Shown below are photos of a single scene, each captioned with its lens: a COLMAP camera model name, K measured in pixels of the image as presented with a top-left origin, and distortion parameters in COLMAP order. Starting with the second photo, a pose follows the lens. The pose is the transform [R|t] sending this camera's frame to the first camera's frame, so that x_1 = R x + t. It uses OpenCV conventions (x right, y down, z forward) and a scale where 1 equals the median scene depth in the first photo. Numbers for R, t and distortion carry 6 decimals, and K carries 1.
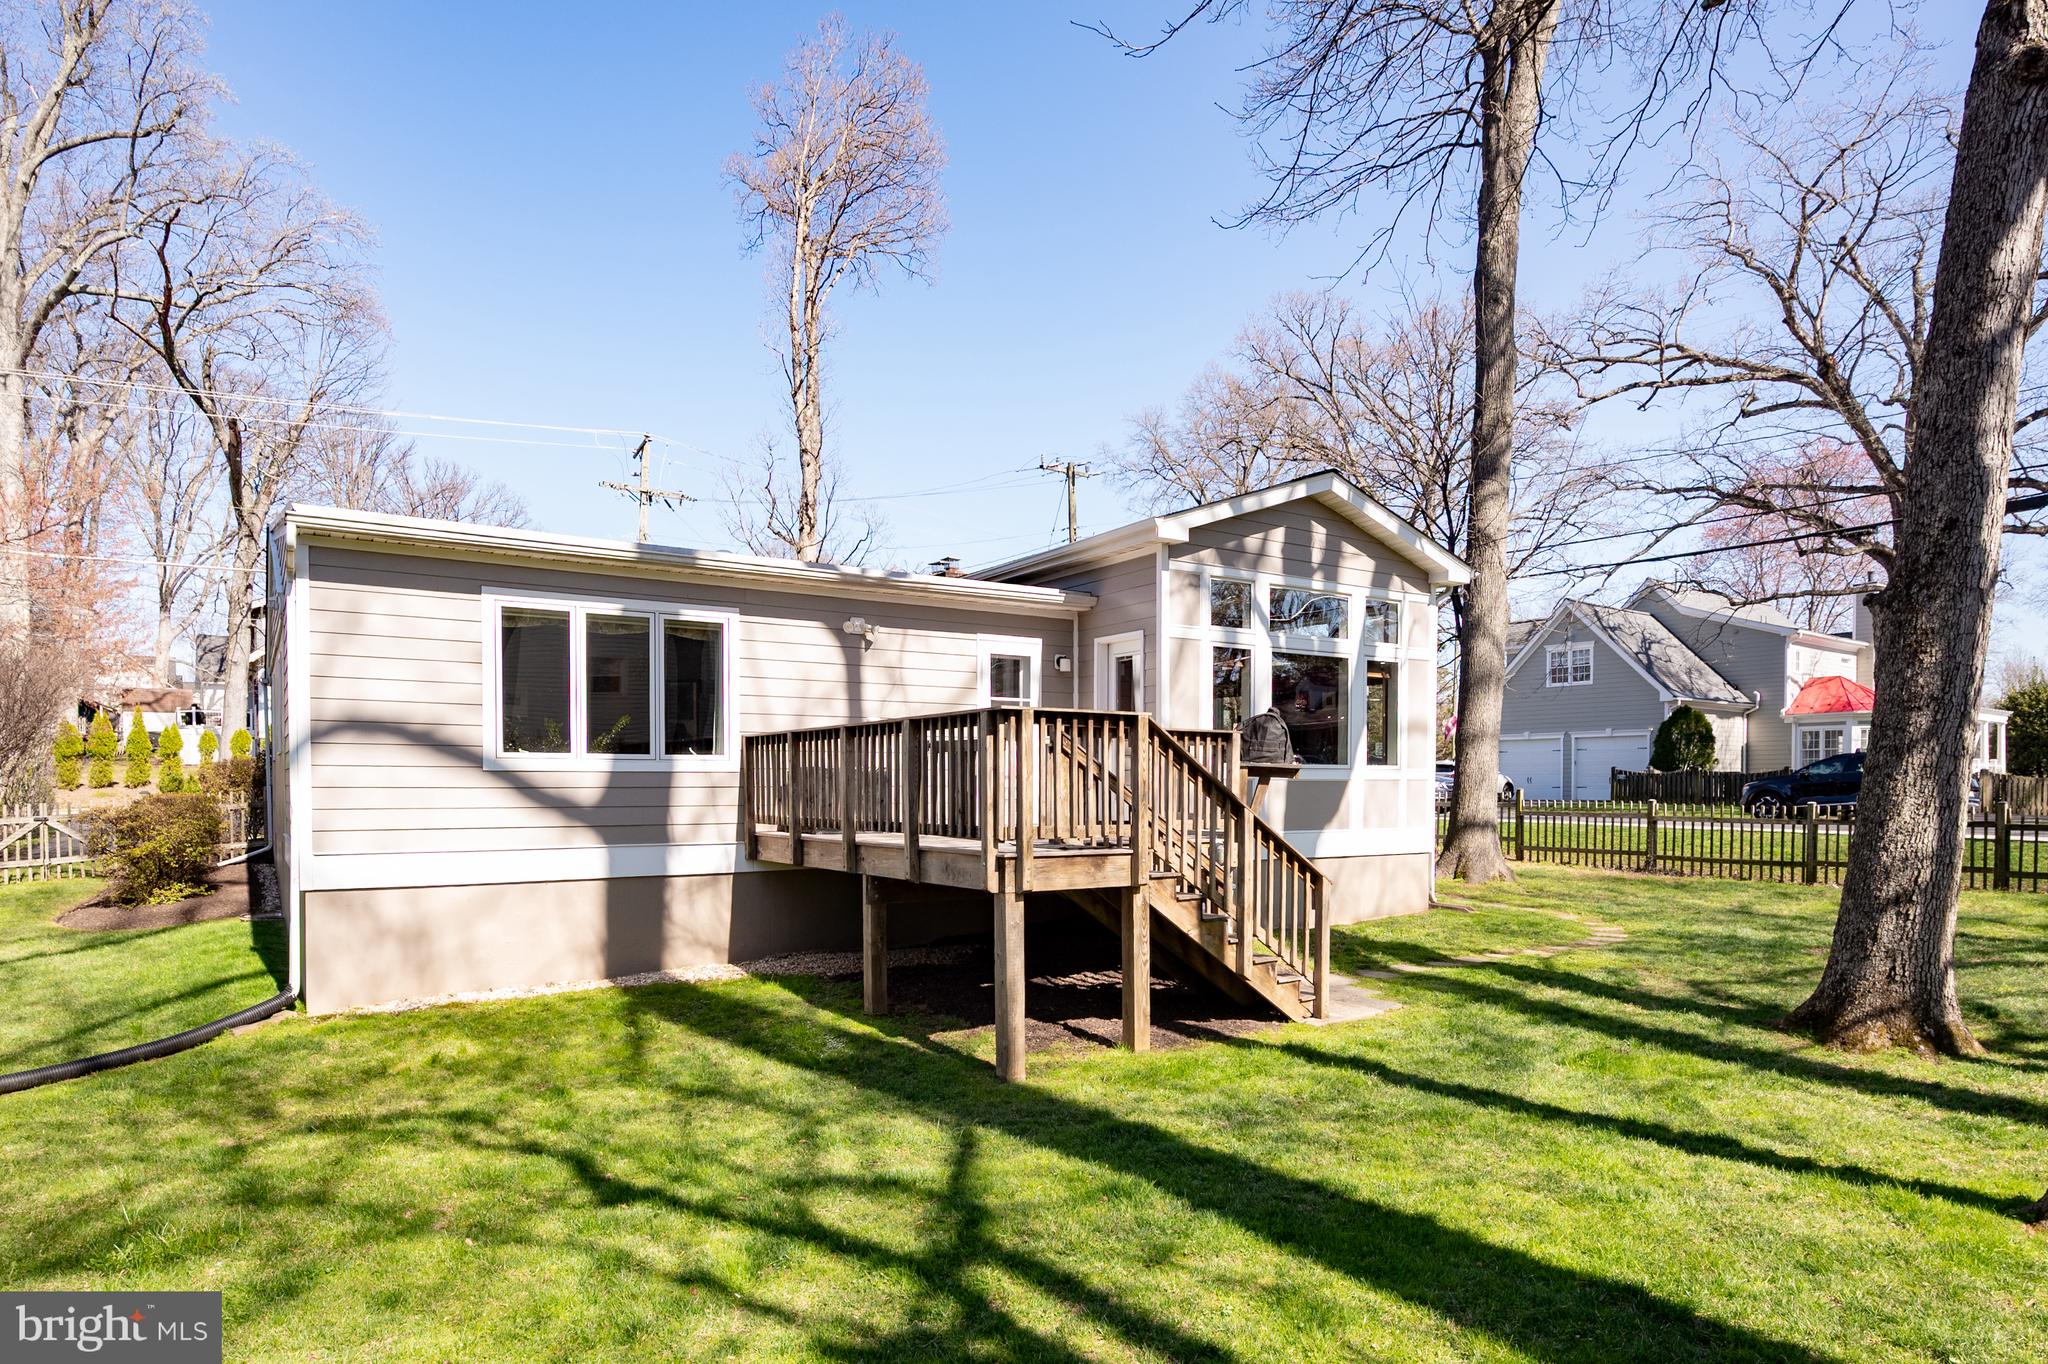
lens RADIAL K [[1135.7, 0, 1023.2], [0, 1135.7, 822.1], [0, 0, 1]] dist [-0.000042, -0.000360]
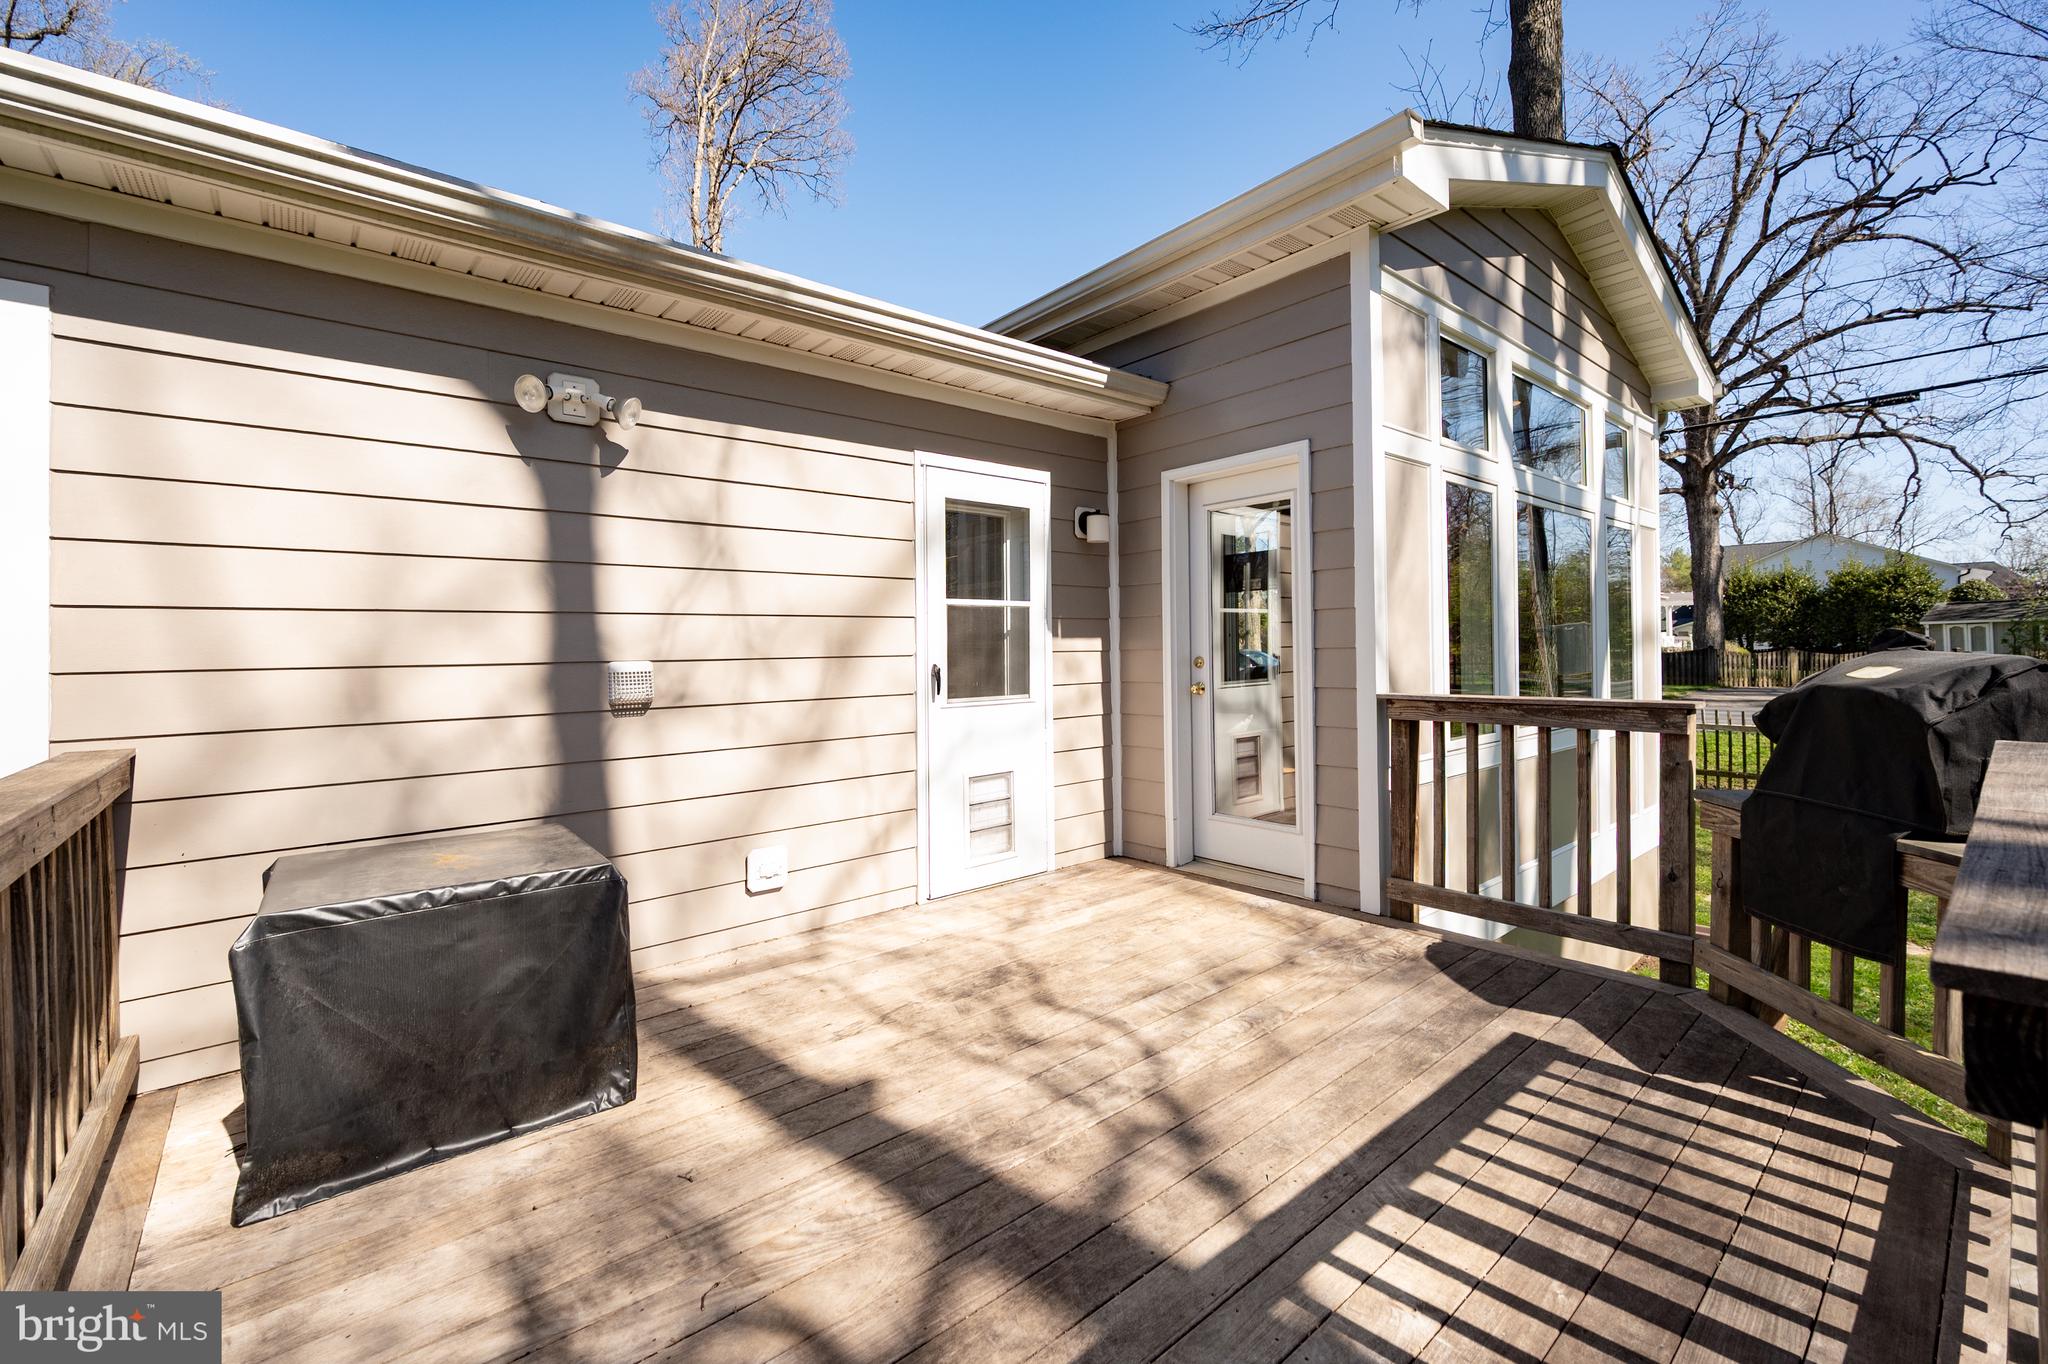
lens RADIAL K [[874.6, 0, 1022.0], [0, 874.6, 643.3], [0, 0, 1]] dist [0.000683, 0.000277]
pose [[0.992806, -0.013658, 0.118952, -0.039734], [0.019272, 0.998748, -0.046173, -0.075575], [-0.118173, 0.048134, 0.991826, 0.654552]]
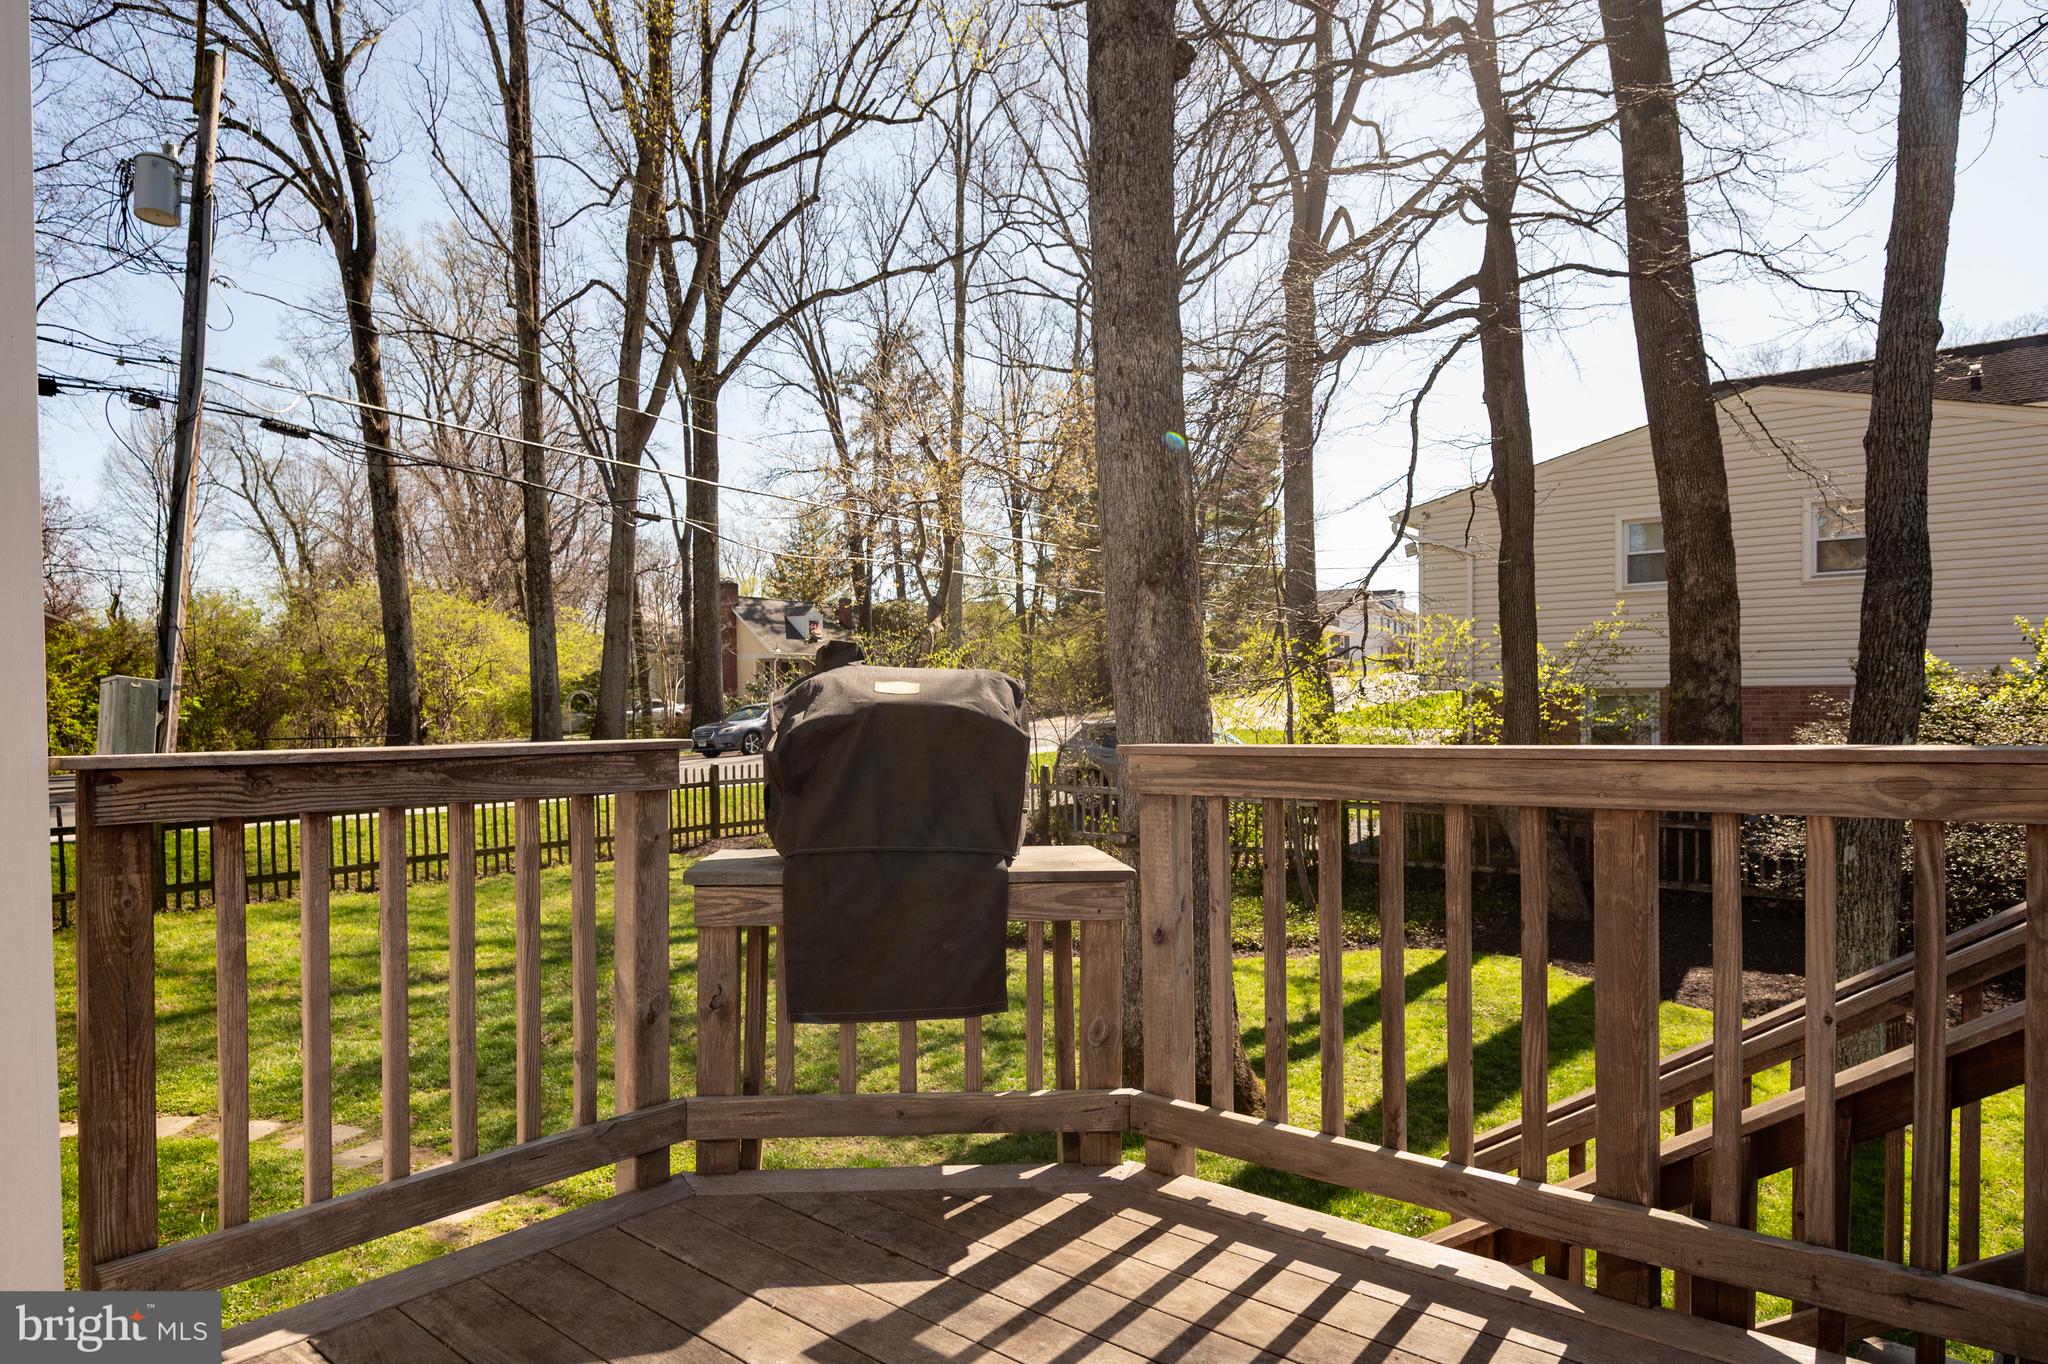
lens RADIAL K [[1200.4, 0, 1015.9], [0, 1200.4, 735.1], [0, 0, 1]] dist [-0.000437, 0.000211]
pose [[-0.267832, -0.017986, 0.963298, -0.051774], [0.047055, 0.998388, 0.031724, -0.071831], [-0.962316, 0.053825, -0.266554, 0.864942]]
